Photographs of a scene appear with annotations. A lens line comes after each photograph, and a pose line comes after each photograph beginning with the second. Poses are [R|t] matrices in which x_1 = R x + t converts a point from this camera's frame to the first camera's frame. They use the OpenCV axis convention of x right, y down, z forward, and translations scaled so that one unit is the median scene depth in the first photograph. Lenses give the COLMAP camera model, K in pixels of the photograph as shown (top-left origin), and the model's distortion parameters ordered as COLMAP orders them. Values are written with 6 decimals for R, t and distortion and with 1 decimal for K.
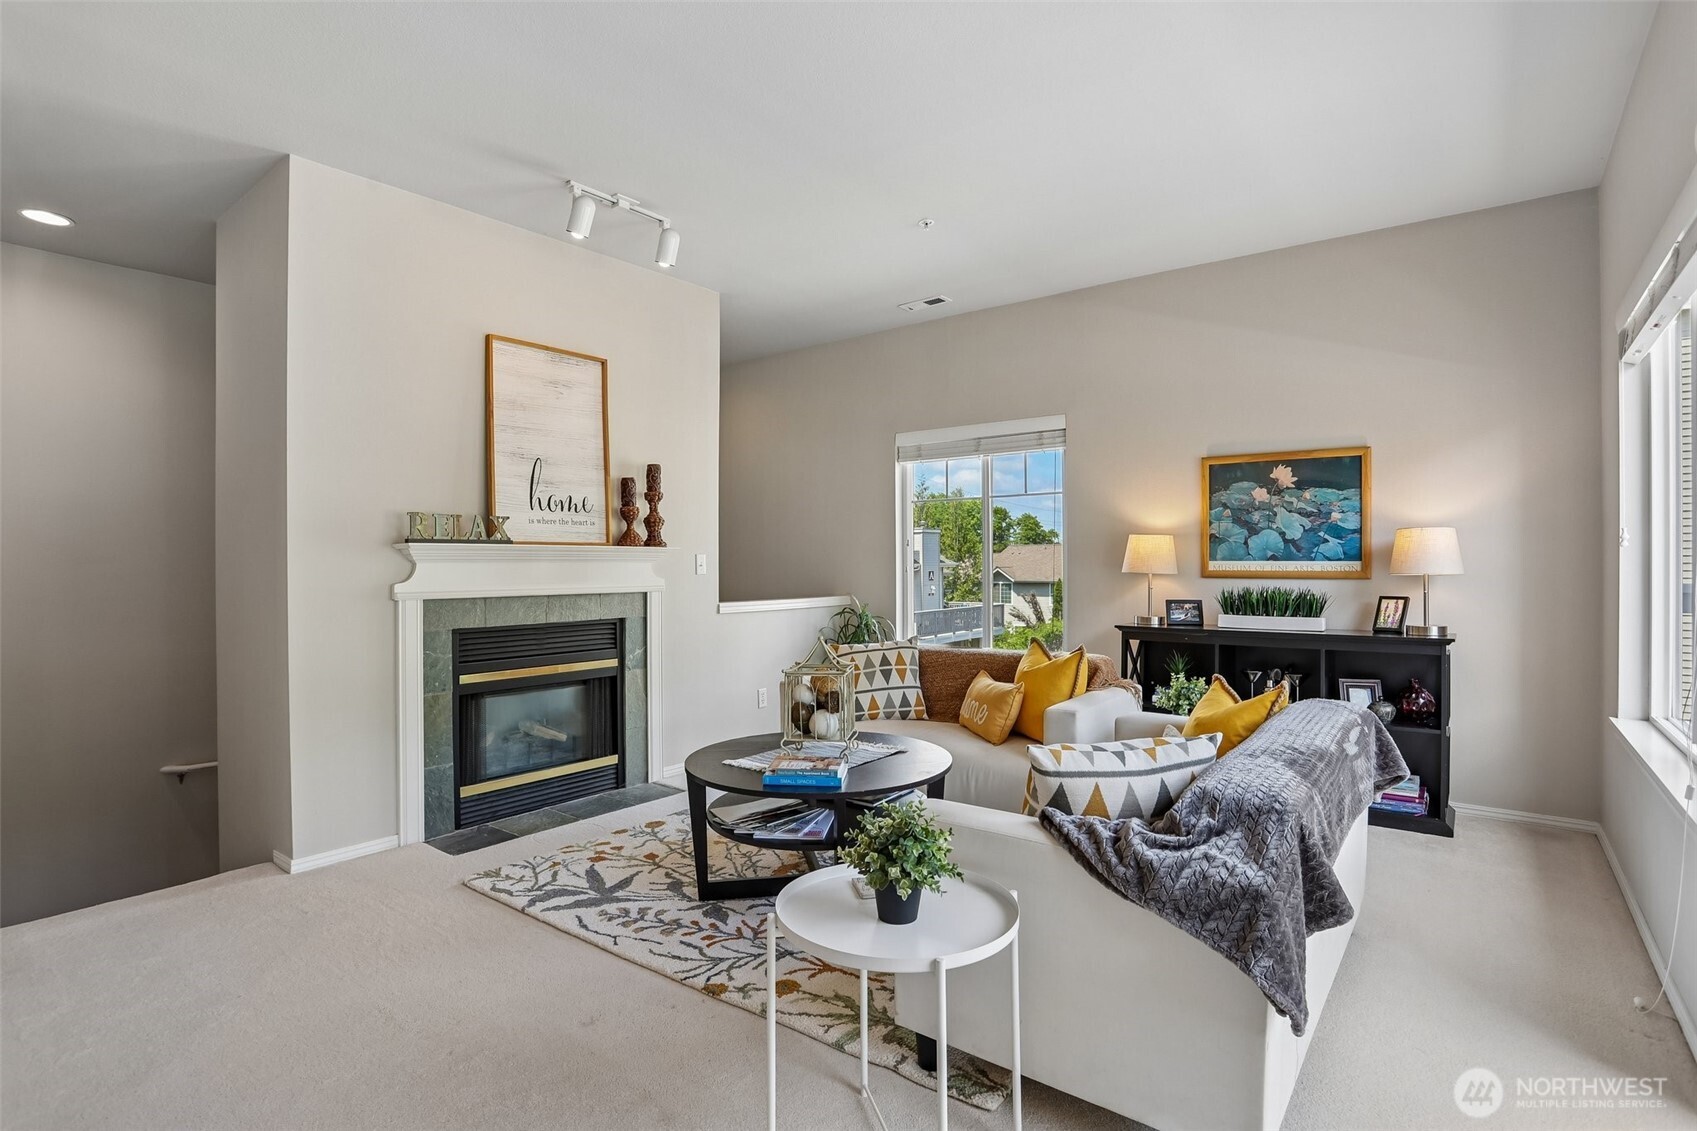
lens RADIAL K [[834.7, 0, 843.6], [0, 834.7, 568.2], [0, 0, 1]] dist [-0.063781, 0.024849]
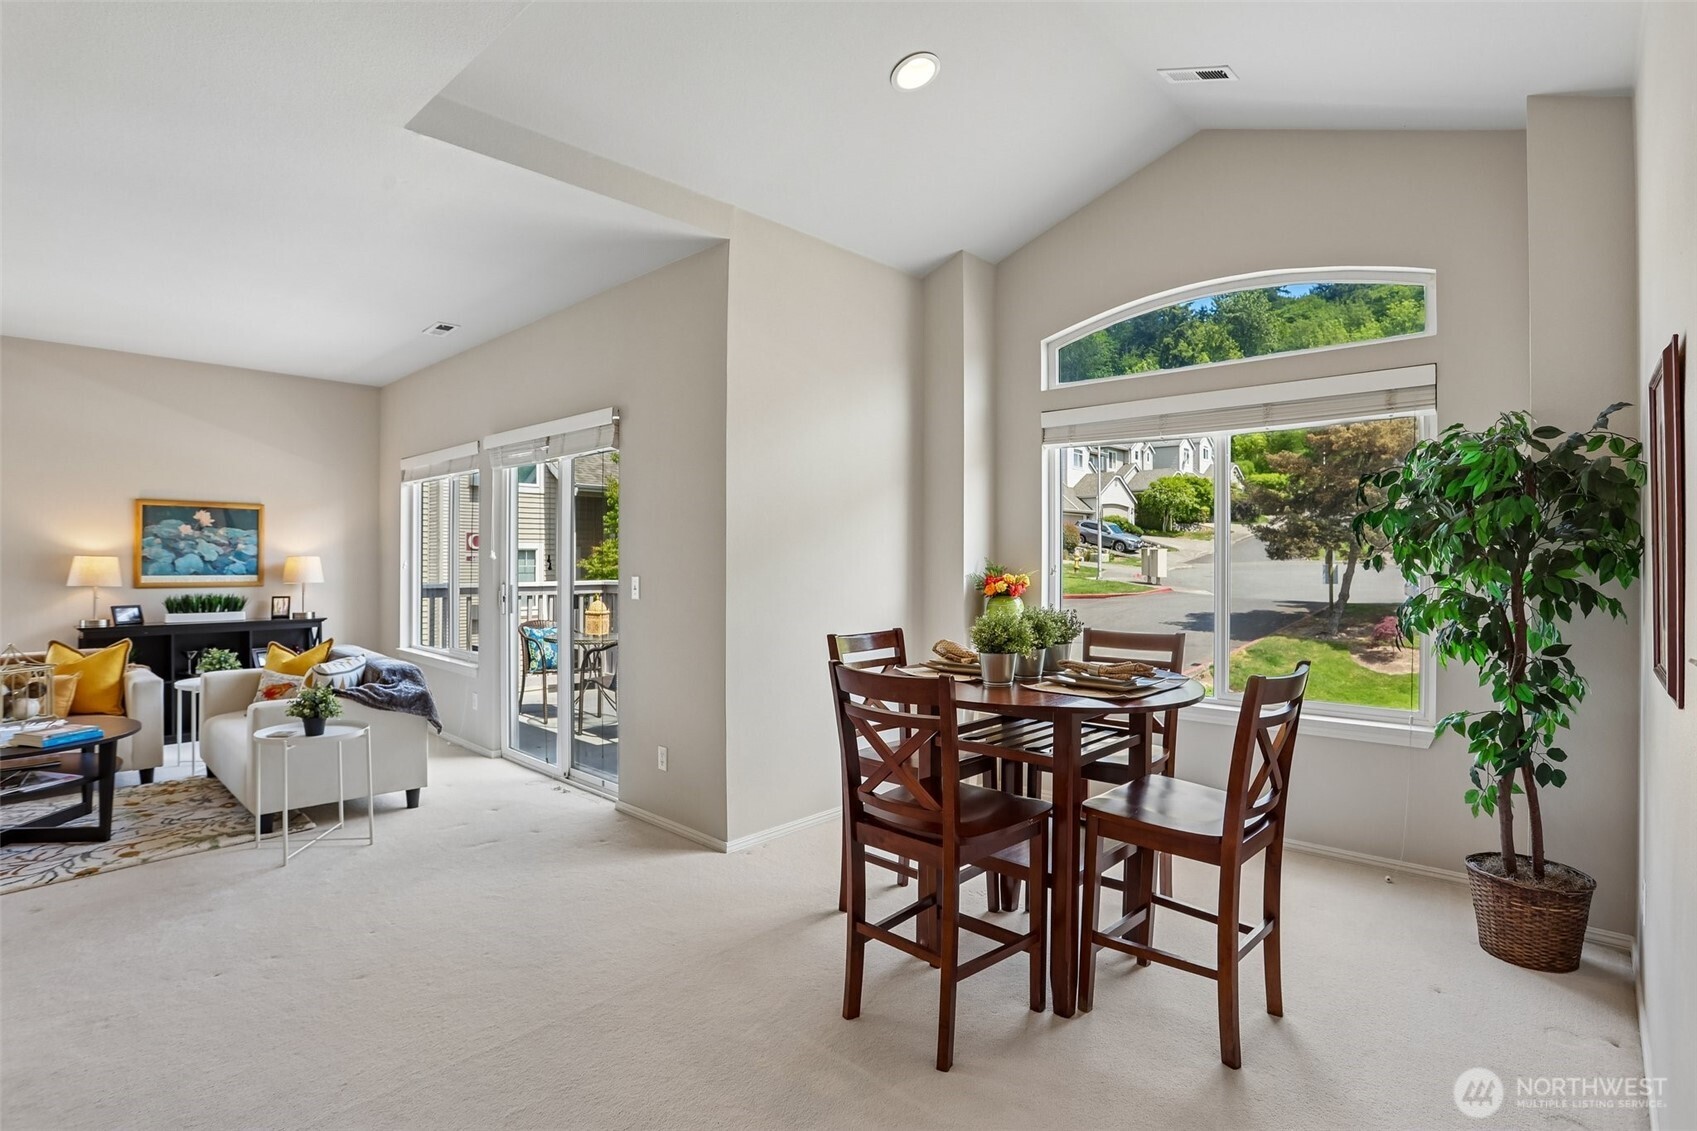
lens RADIAL K [[834.7, 0, 846.0], [0, 834.7, 557.9], [0, 0, 1]] dist [-0.063781, 0.024849]
pose [[0.091359, 0.004628, 0.995807, -0.835502], [0.003011, 0.999983, -0.004924, -0.030252], [-0.995814, 0.003448, 0.091343, -0.295599]]
